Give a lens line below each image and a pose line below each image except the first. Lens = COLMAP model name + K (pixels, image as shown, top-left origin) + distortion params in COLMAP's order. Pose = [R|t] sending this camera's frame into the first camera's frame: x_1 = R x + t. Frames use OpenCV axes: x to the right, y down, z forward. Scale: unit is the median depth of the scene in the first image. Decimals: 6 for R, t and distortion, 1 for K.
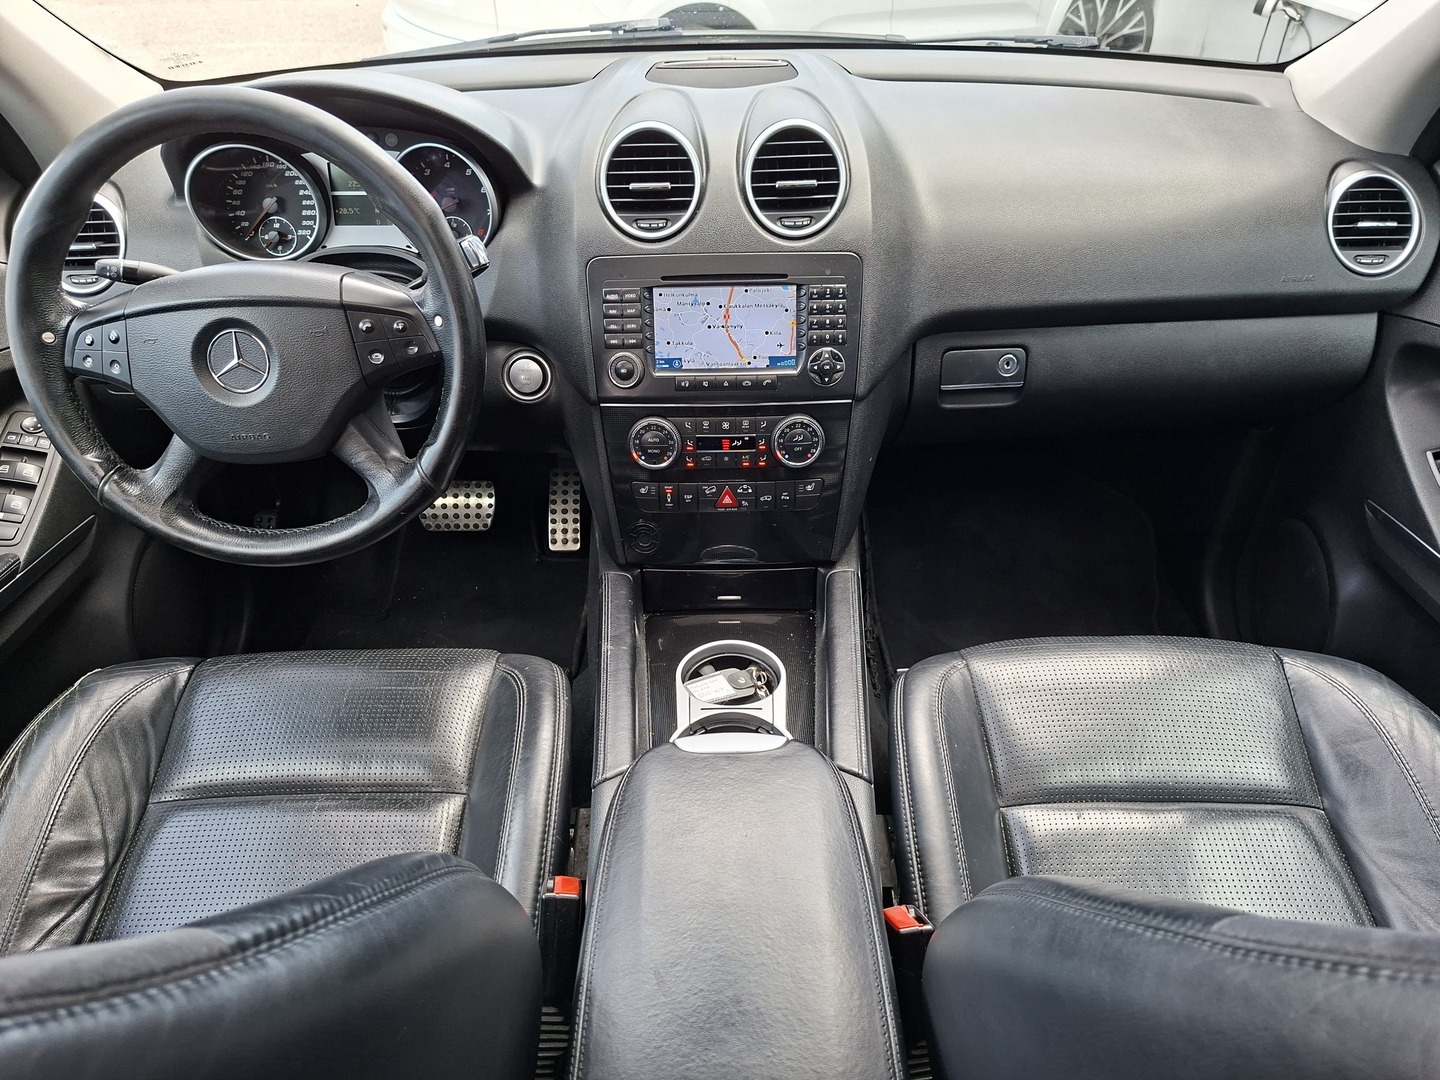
lens RADIAL K [[957.1, 0, 716.2], [0, 957.1, 537.6], [0, 0, 1]] dist [0.000187, -0.004242]
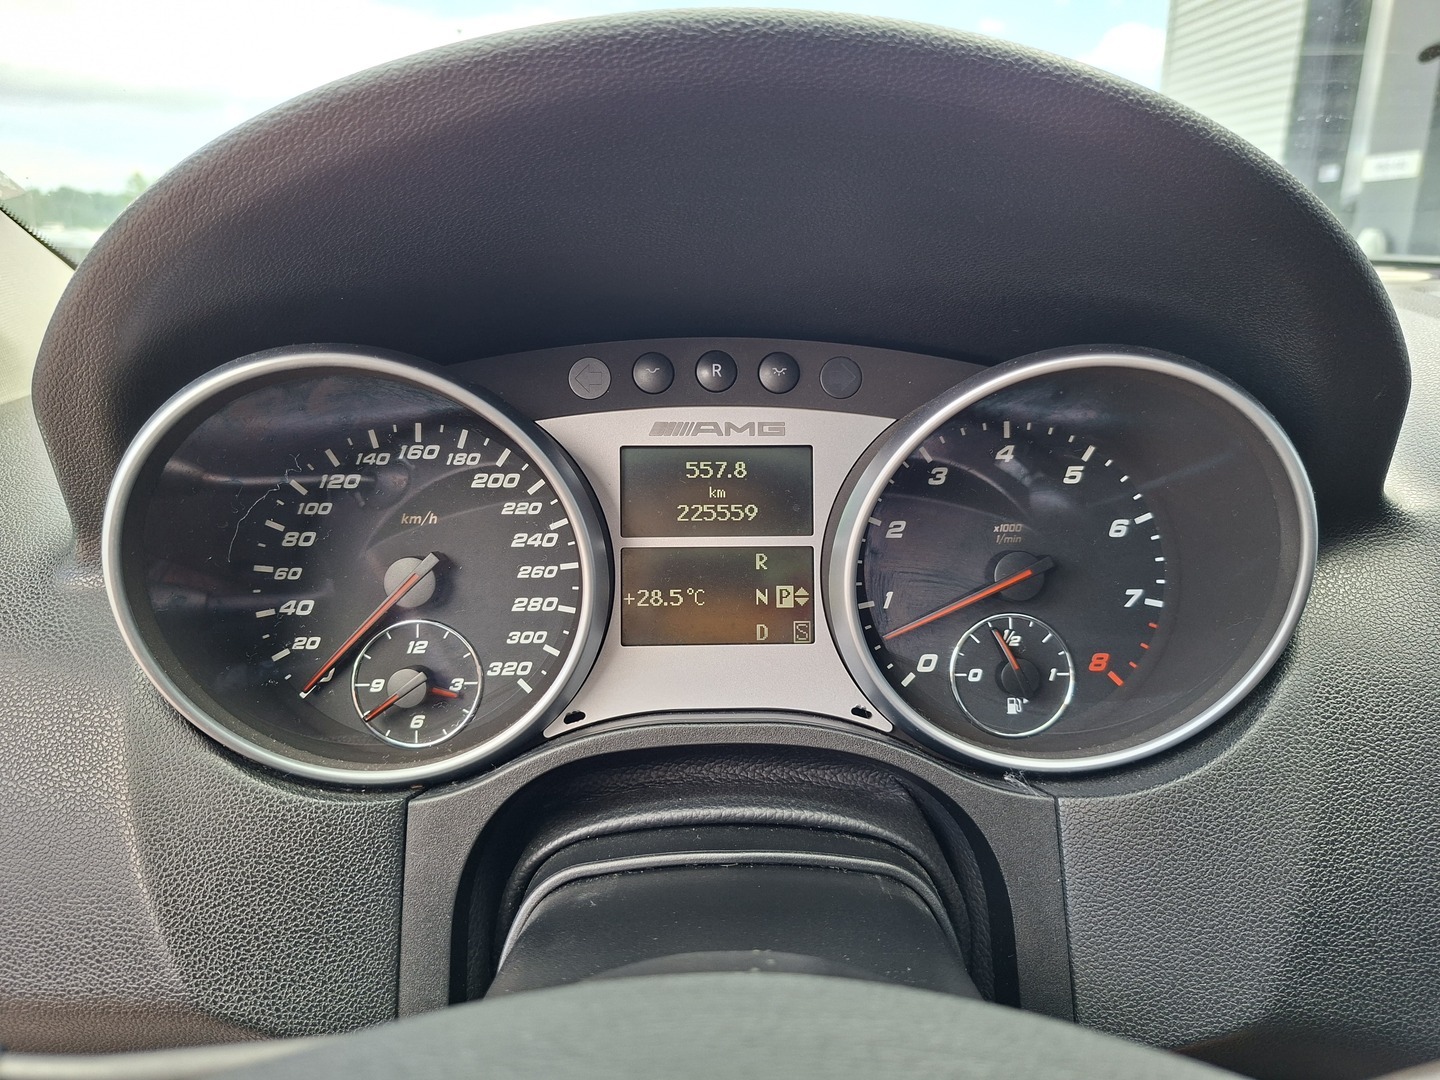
lens RADIAL K [[957.1, 0, 728.8], [0, 957.1, 543.4], [0, 0, 1]] dist [0.000187, -0.004242]
pose [[0.997307, -0.002784, 0.073293, -0.386950], [0.029609, 0.929521, -0.367578, -0.246364], [-0.067104, 0.368758, 0.927100, 0.713688]]
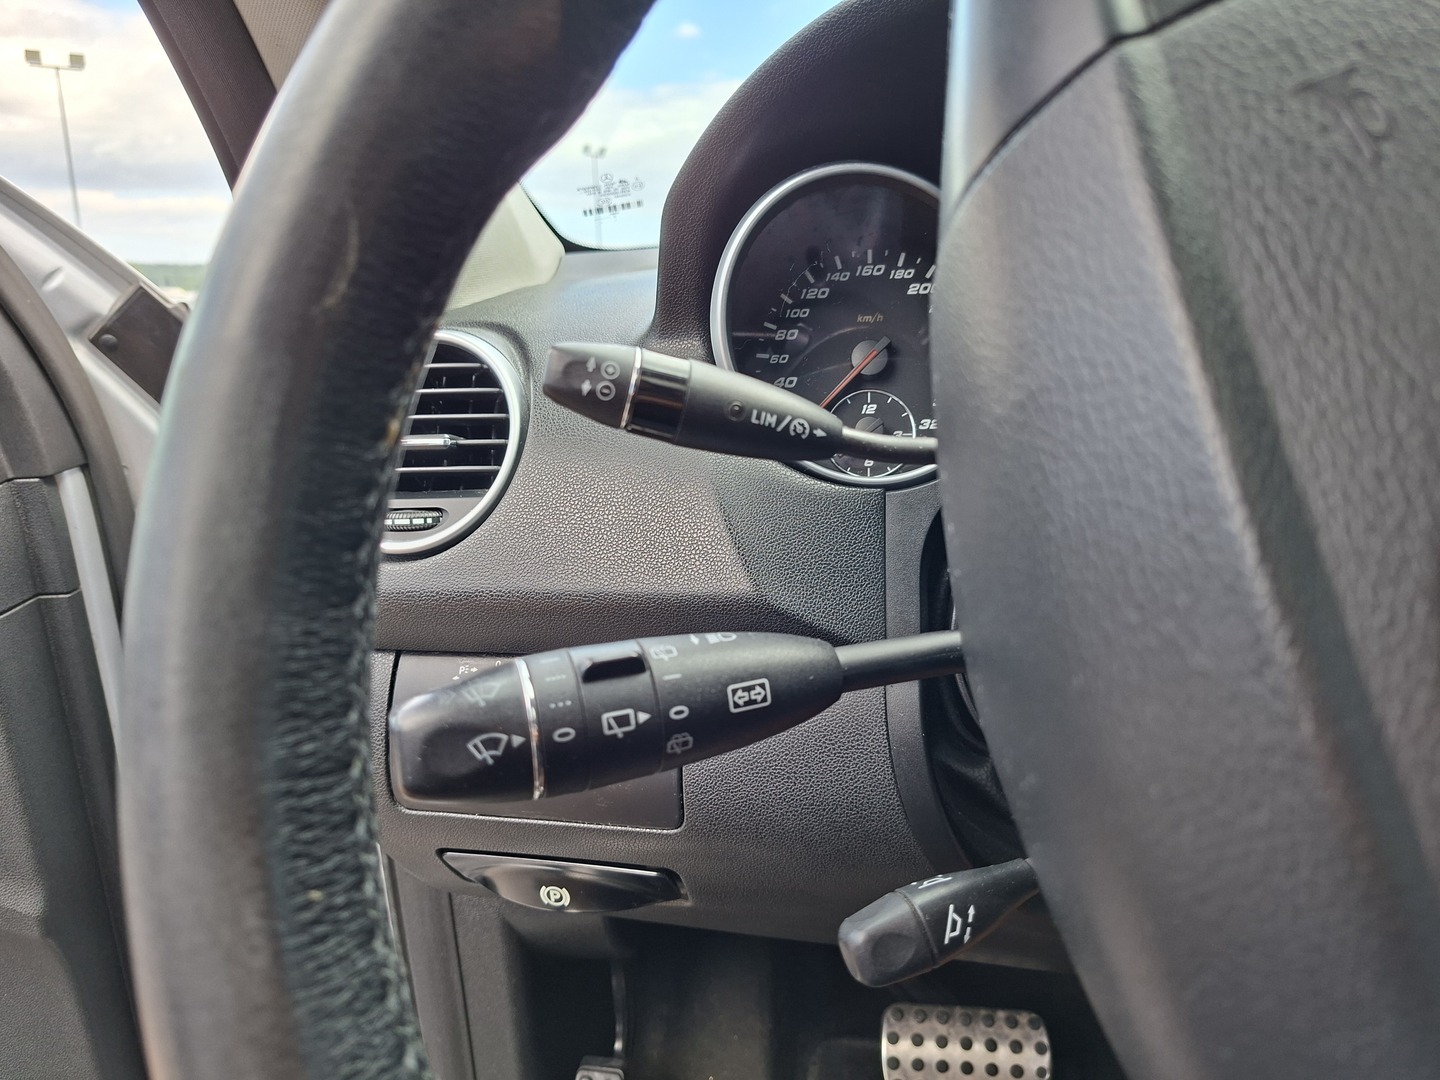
lens RADIAL K [[957.1, 0, 713.3], [0, 957.1, 540.7], [0, 0, 1]] dist [0.000187, -0.004242]
pose [[0.988300, -0.001165, -0.152520, -0.463751], [-0.059600, 0.917517, -0.393205, -0.112383], [0.140398, 0.397694, 0.906712, 0.647184]]
